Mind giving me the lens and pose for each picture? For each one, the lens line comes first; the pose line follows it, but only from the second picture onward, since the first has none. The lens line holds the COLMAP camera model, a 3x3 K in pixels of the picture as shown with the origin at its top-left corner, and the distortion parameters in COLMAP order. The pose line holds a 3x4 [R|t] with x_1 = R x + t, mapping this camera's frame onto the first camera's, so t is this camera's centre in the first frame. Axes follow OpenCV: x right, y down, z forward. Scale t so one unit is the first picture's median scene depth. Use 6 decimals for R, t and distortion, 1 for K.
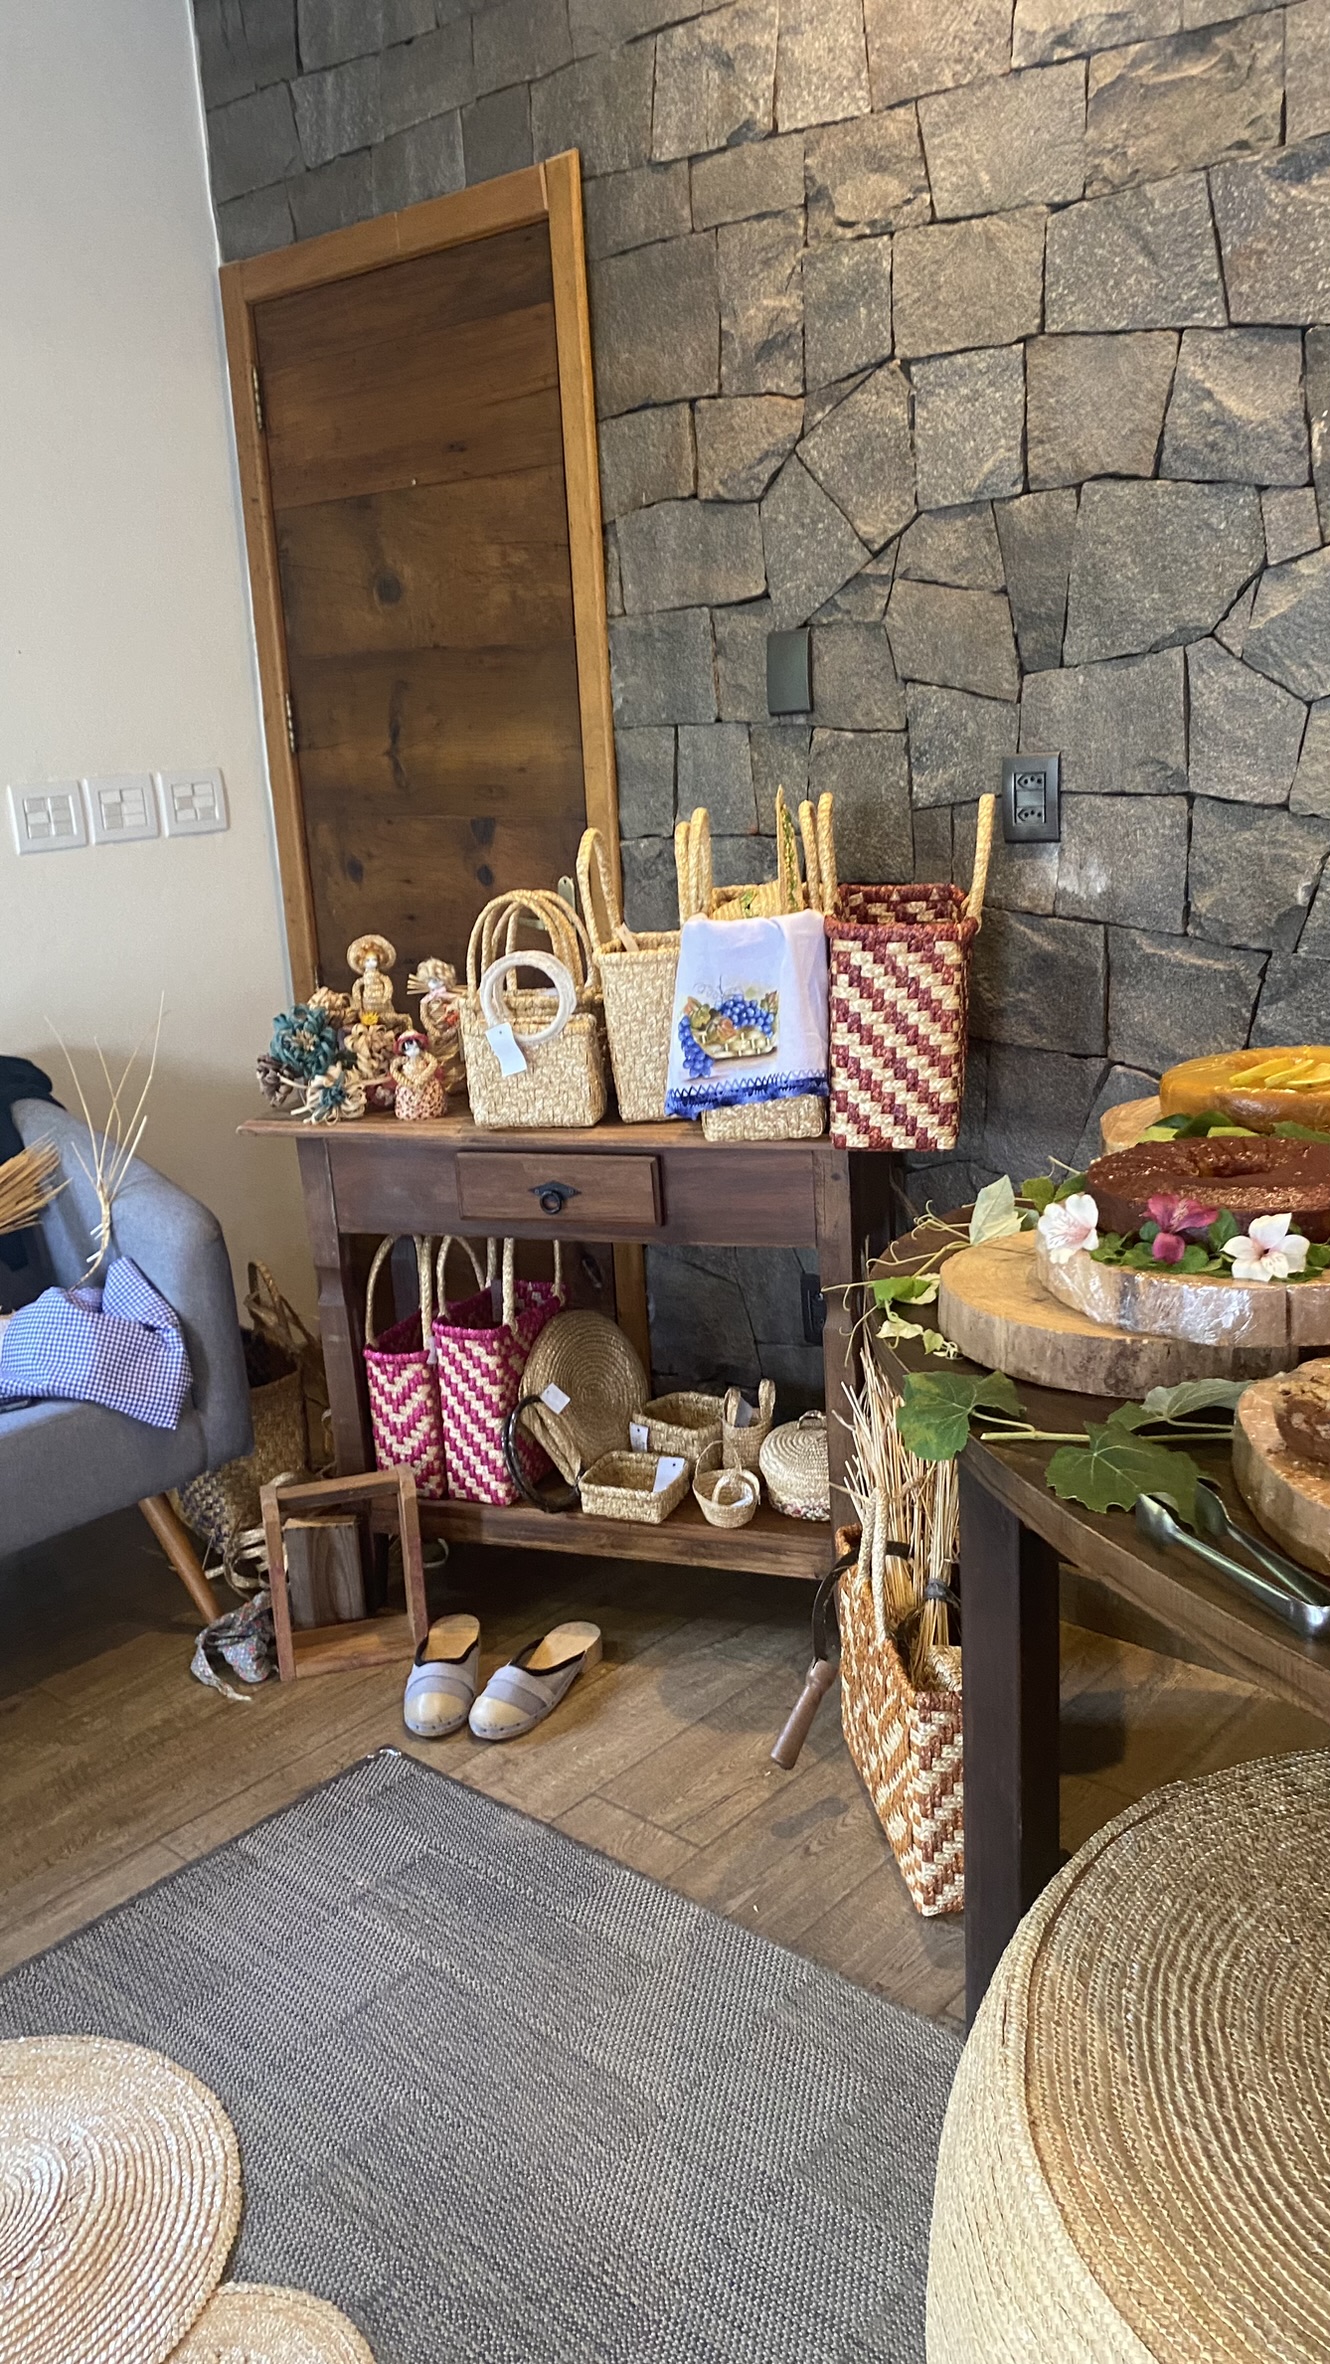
lens RADIAL K [[1799.1, 0, 689.3], [0, 1799.1, 1173.0], [0, 0, 1]] dist [0.026669, -0.025104]
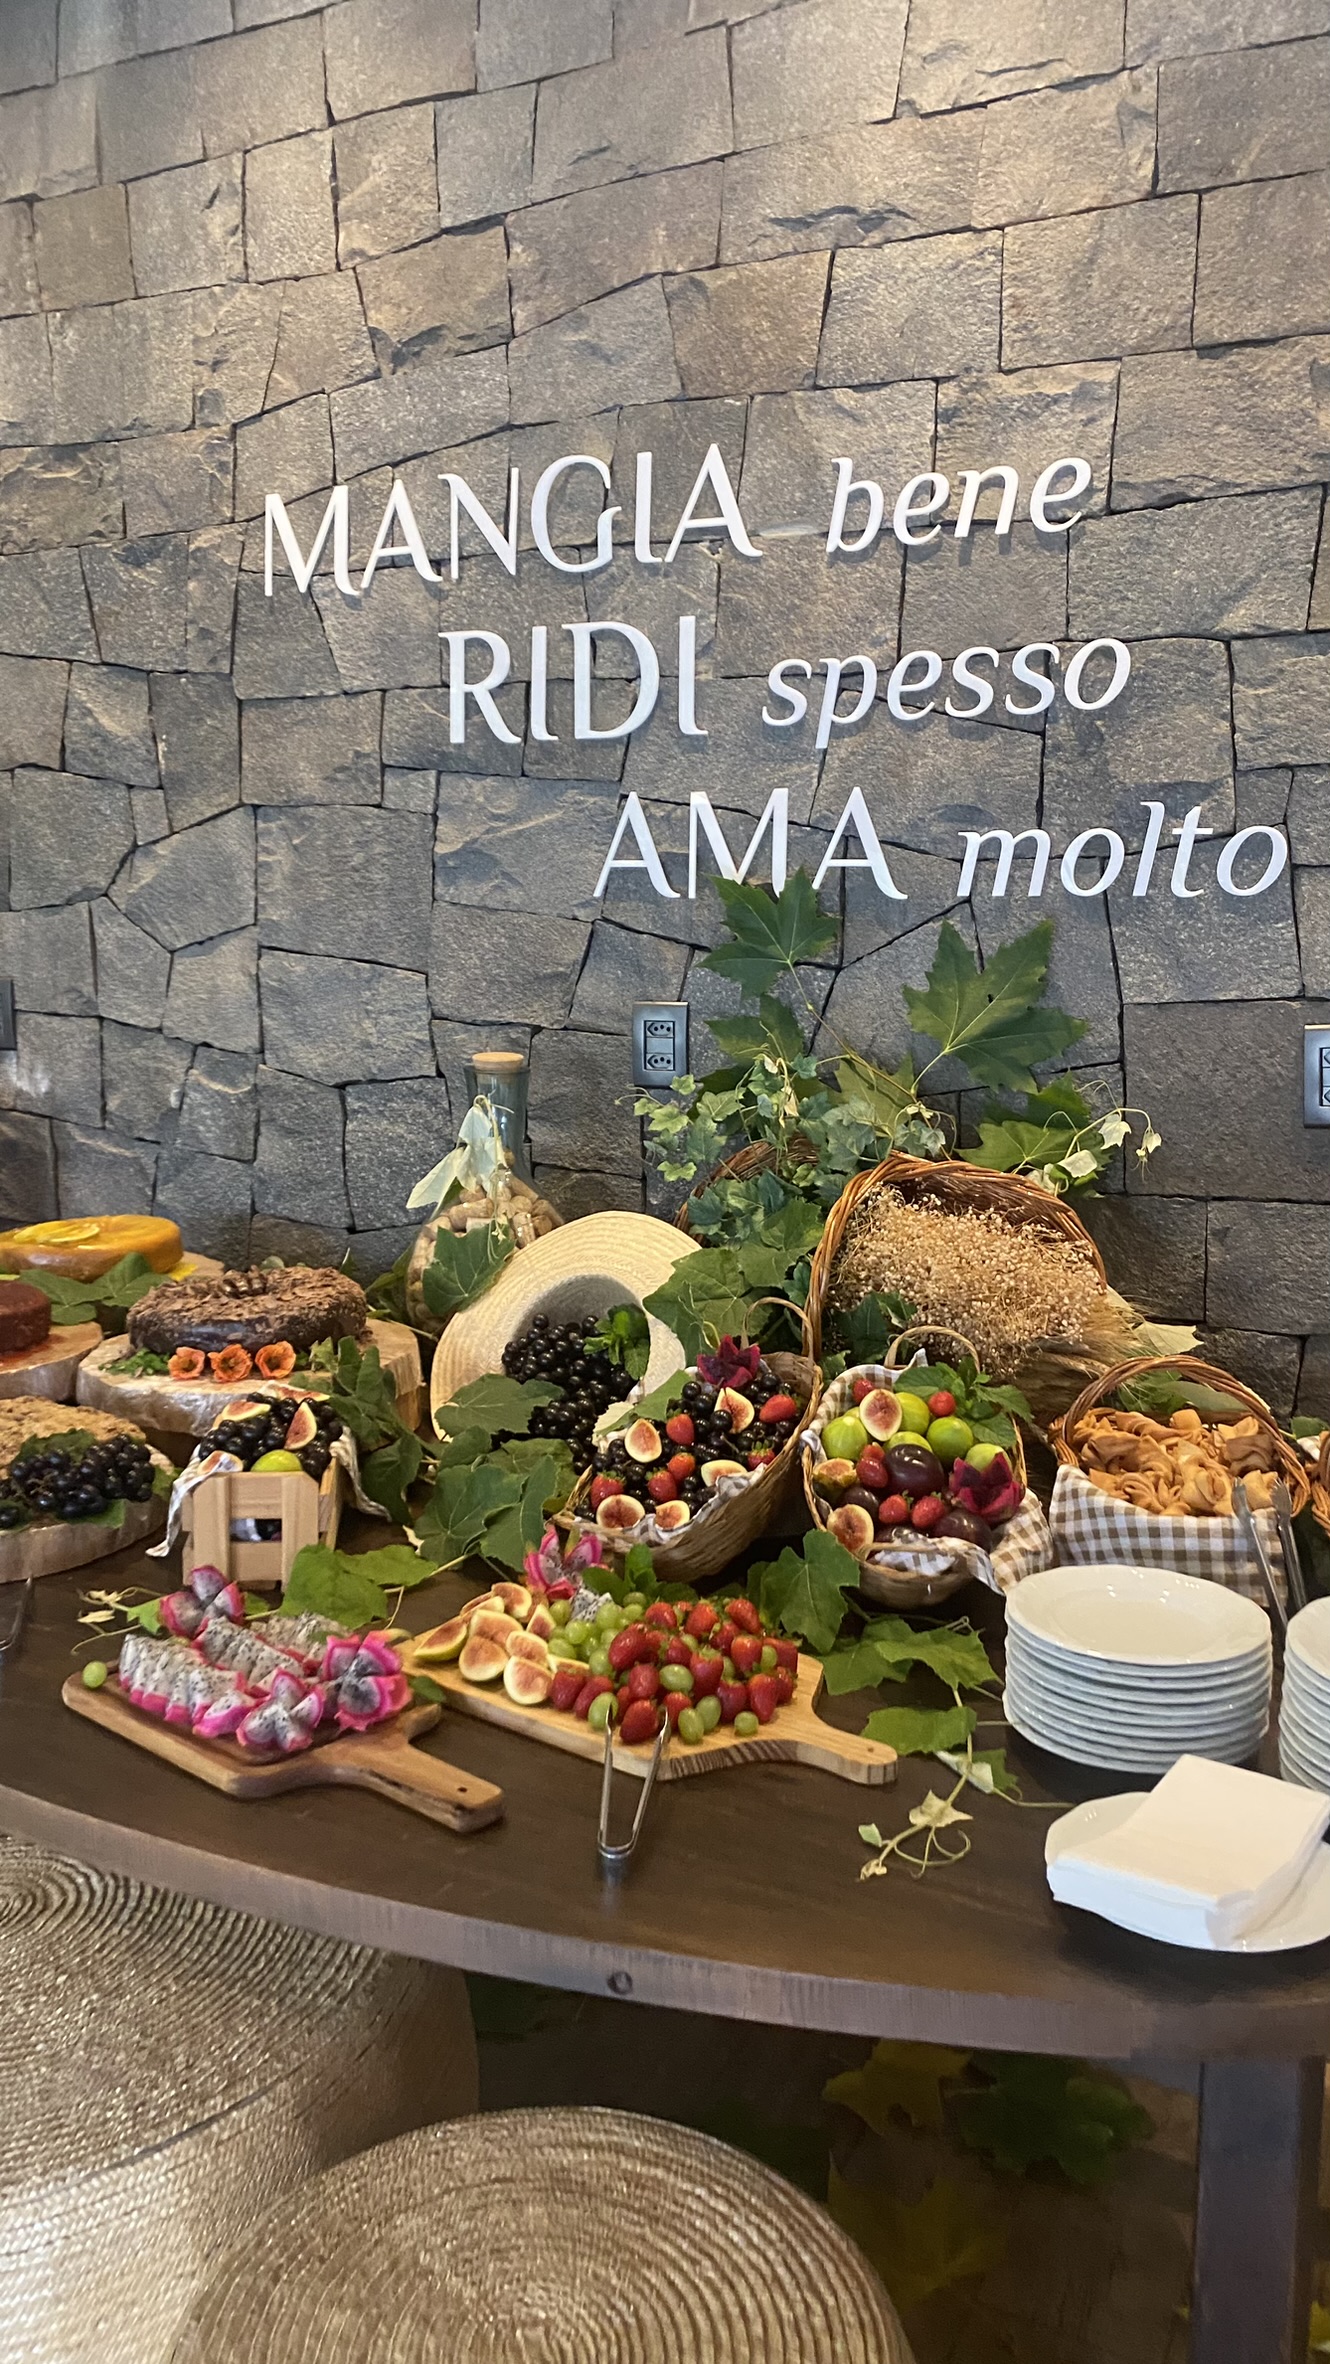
lens RADIAL K [[1799.1, 0, 681.8], [0, 1799.1, 1197.7], [0, 0, 1]] dist [0.026669, -0.025104]
pose [[0.967137, 0.016428, 0.253725, 0.360632], [0.008083, 0.995419, -0.095262, 0.038513], [-0.254128, 0.094182, 0.962574, -0.303697]]
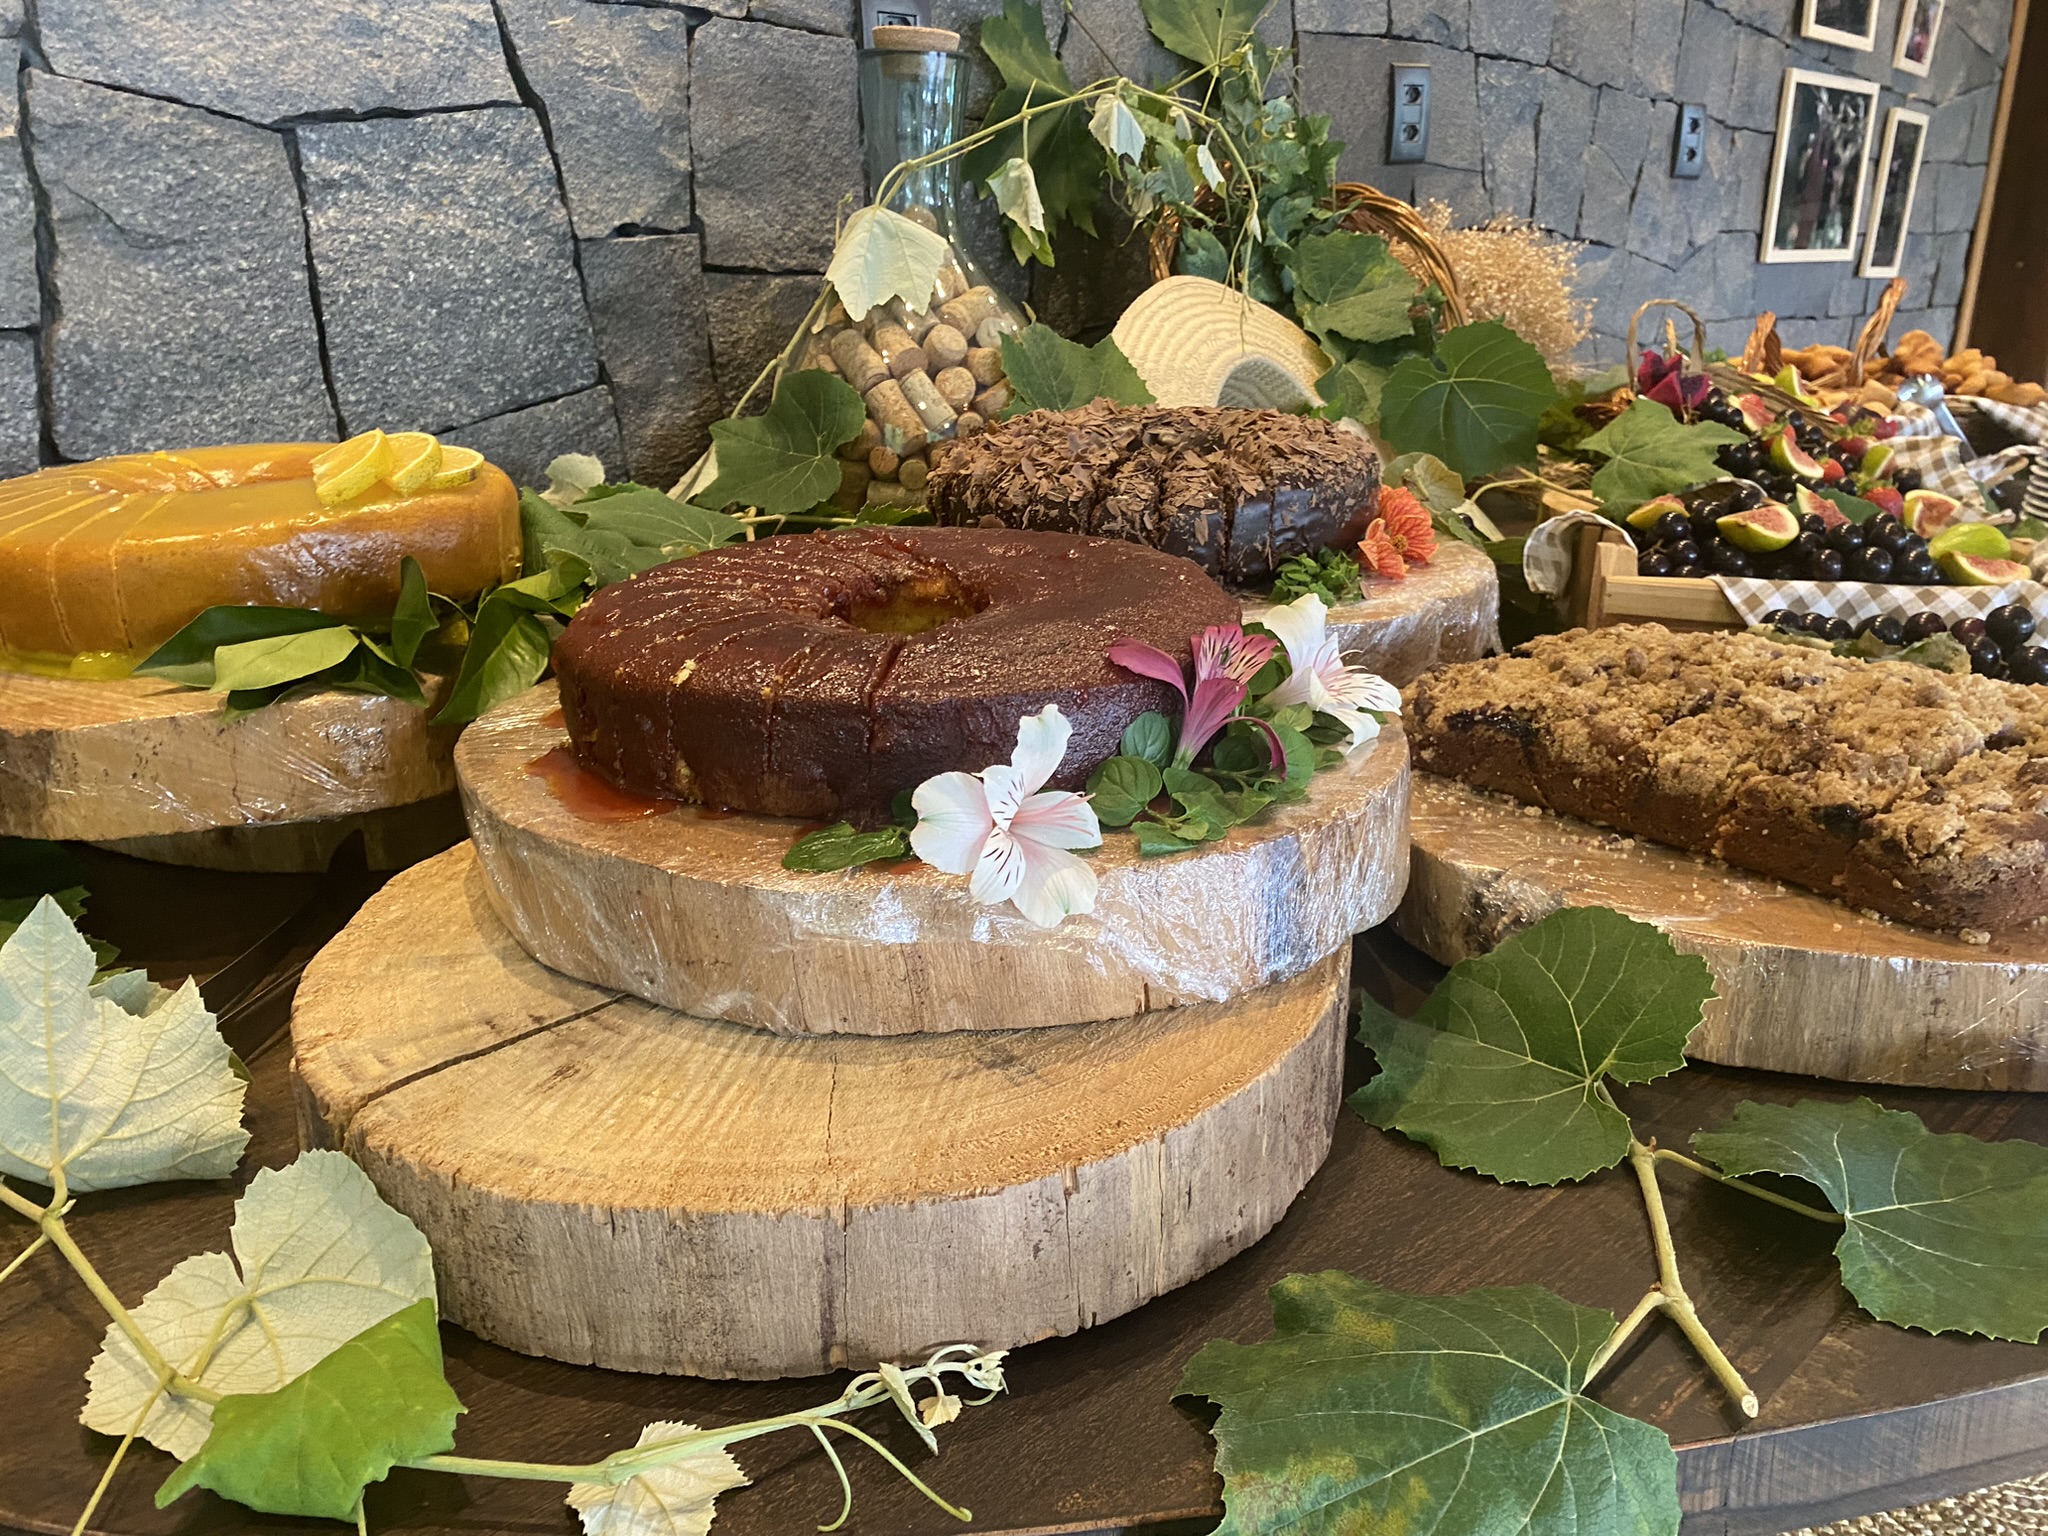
lens RADIAL K [[1583.4, 0, 1019.3], [0, 1583.4, 751.1], [0, 0, 1]] dist [0.003671, -0.004769]
pose [[0.056163, -0.255179, 0.965261, -0.041680], [0.246725, 0.940351, 0.234239, -0.033145], [-0.967457, 0.224998, 0.115772, 0.673013]]
